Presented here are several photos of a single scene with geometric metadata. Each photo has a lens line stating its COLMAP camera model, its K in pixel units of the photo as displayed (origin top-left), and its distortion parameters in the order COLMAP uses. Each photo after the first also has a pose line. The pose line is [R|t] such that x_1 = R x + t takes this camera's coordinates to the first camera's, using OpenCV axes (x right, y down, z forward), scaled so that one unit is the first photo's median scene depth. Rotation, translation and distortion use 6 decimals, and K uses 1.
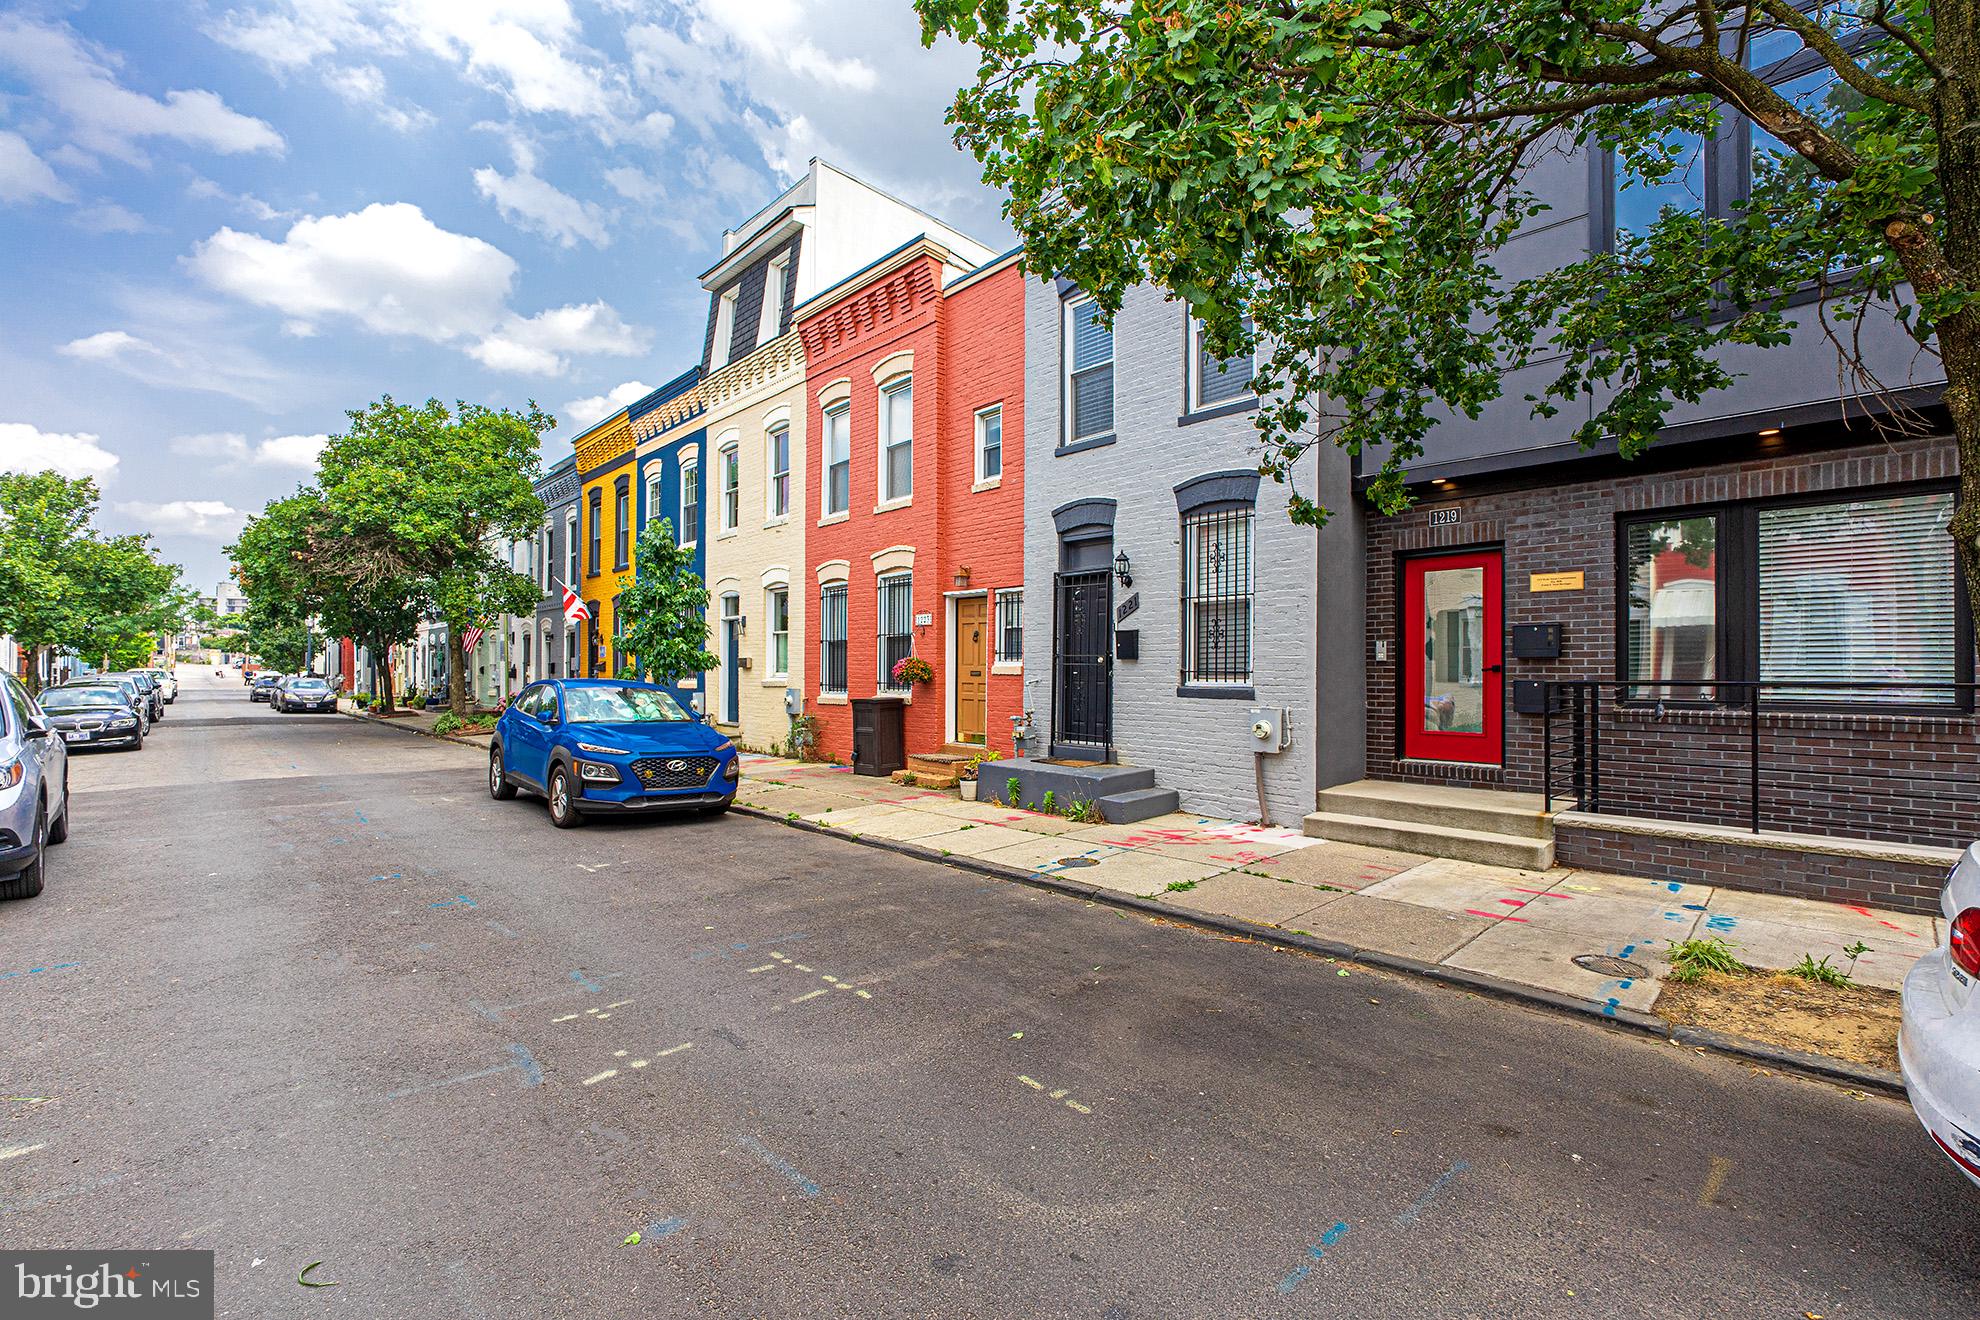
lens RADIAL K [[880.7, 0, 989.7], [0, 880.7, 661.5], [0, 0, 1]] dist [-0.000878, -0.000048]
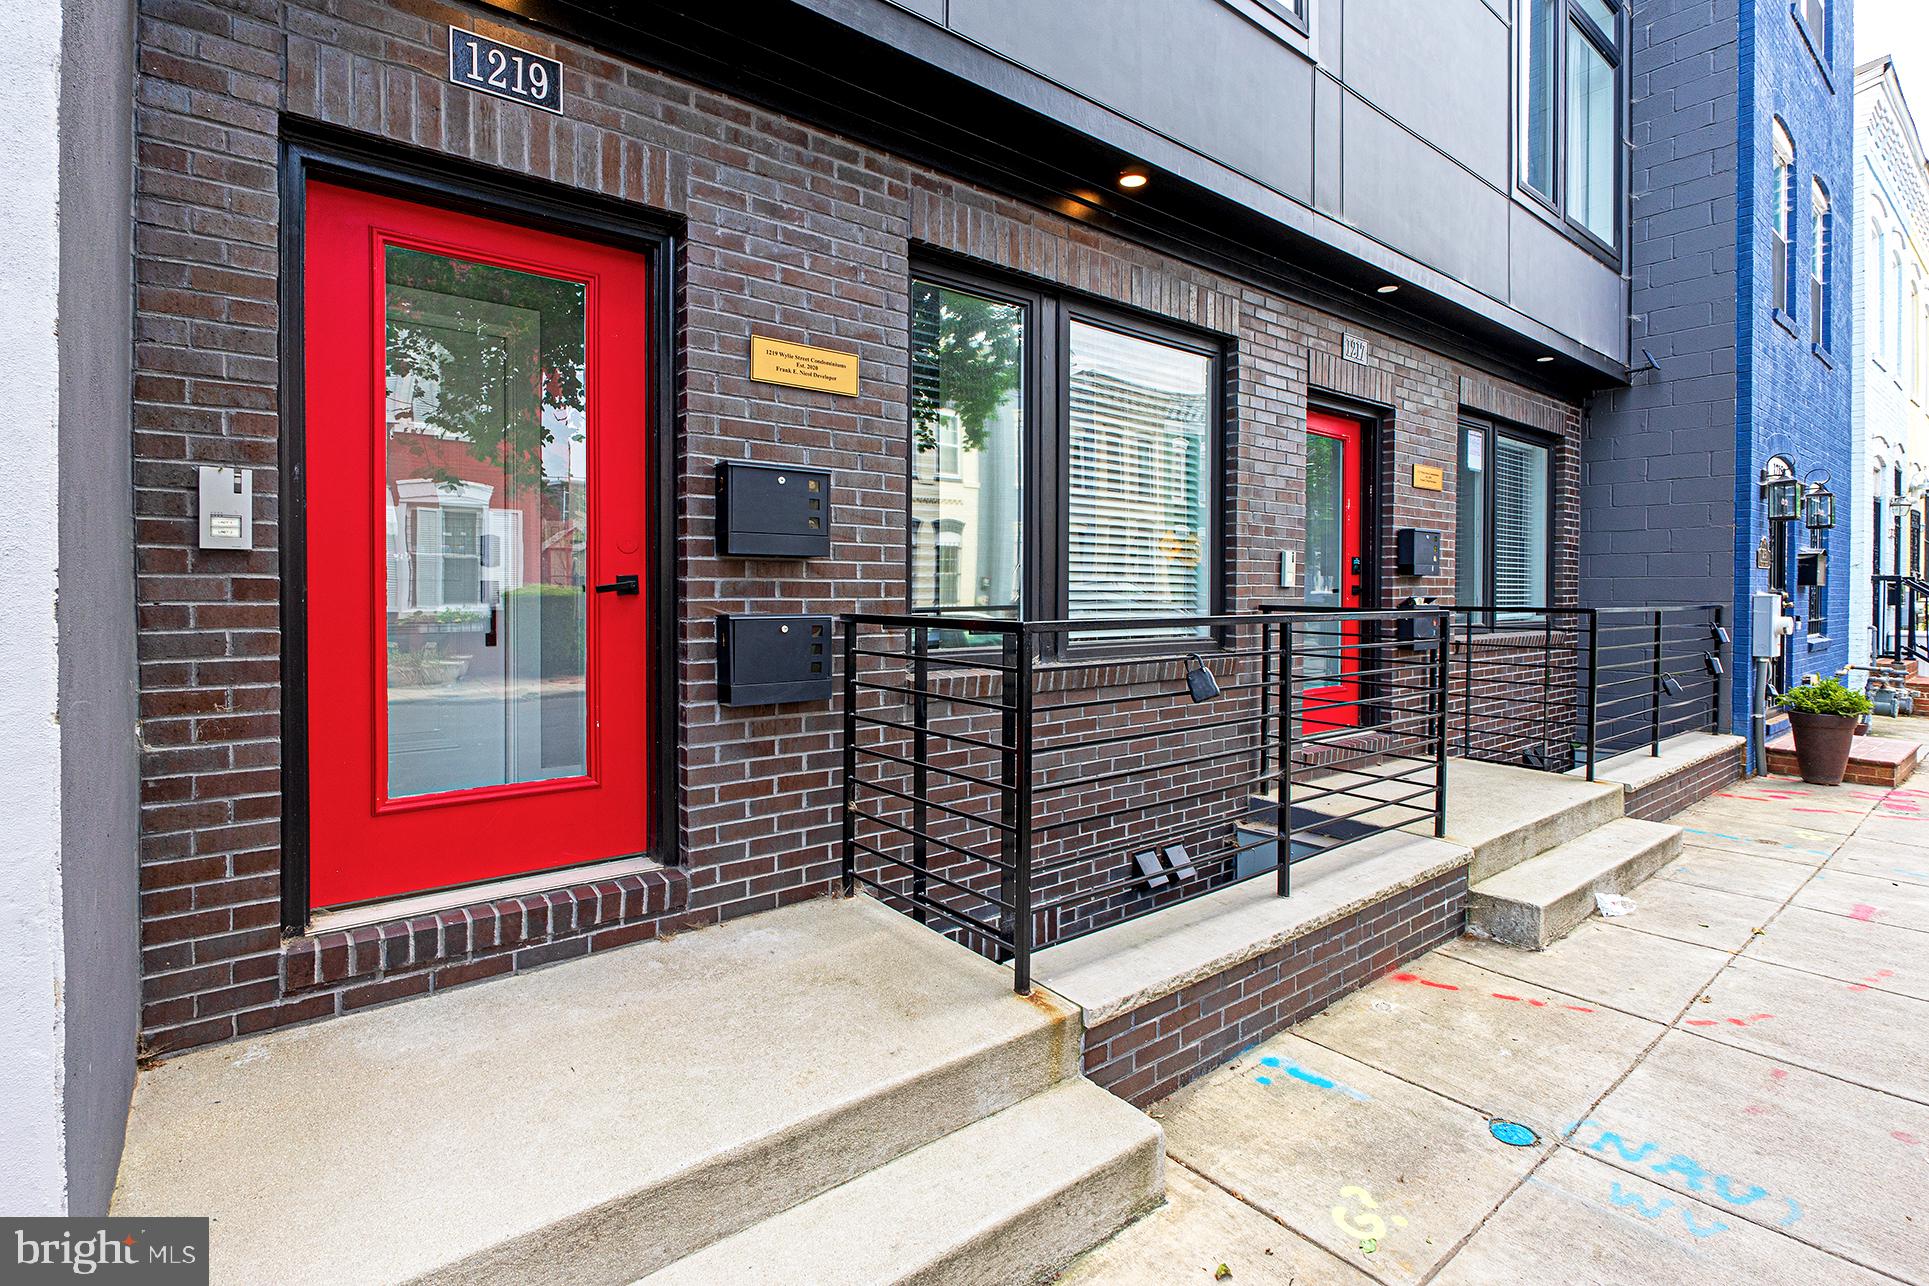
lens RADIAL K [[858.0, 0, 959.6], [0, 858.0, 610.2], [0, 0, 1]] dist [-0.000878, -0.000048]
pose [[0.090683, -0.011617, 0.995812, 0.256376], [-0.003295, 0.999923, 0.011965, 0.013595], [-0.995874, -0.004367, 0.090637, 0.871194]]
